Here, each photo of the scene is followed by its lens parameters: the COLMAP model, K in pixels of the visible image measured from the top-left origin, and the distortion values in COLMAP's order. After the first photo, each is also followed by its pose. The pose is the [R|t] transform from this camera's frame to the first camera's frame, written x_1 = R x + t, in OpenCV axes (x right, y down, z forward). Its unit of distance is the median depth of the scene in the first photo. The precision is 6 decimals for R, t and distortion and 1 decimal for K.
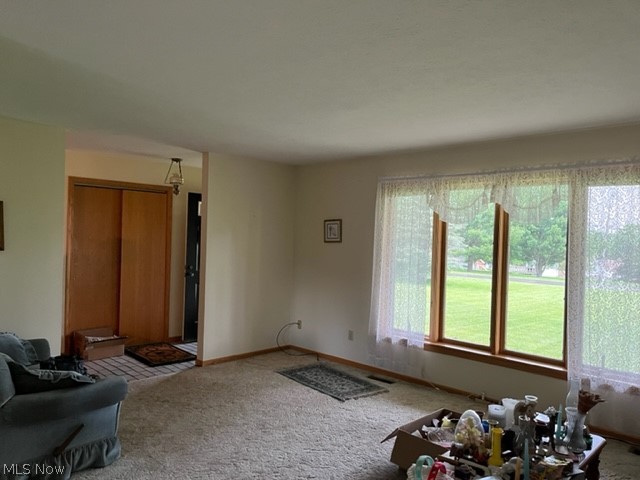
lens RADIAL K [[477.0, 0, 319.0], [0, 477.0, 240.5], [0, 0, 1]] dist [0.034187, -0.016306]
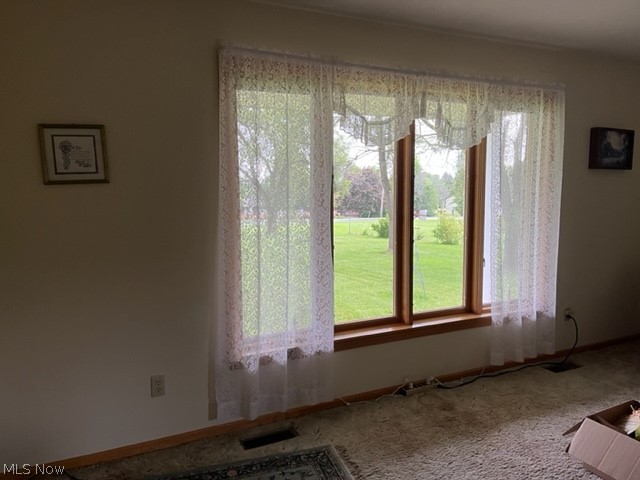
lens RADIAL K [[477.0, 0, 320.0], [0, 477.0, 238.5], [0, 0, 1]] dist [0.034187, -0.016306]
pose [[0.342676, -0.126705, 0.930870, -0.334570], [0.027221, 0.991786, 0.124976, 0.005863], [-0.939059, -0.017487, 0.343311, 0.804246]]
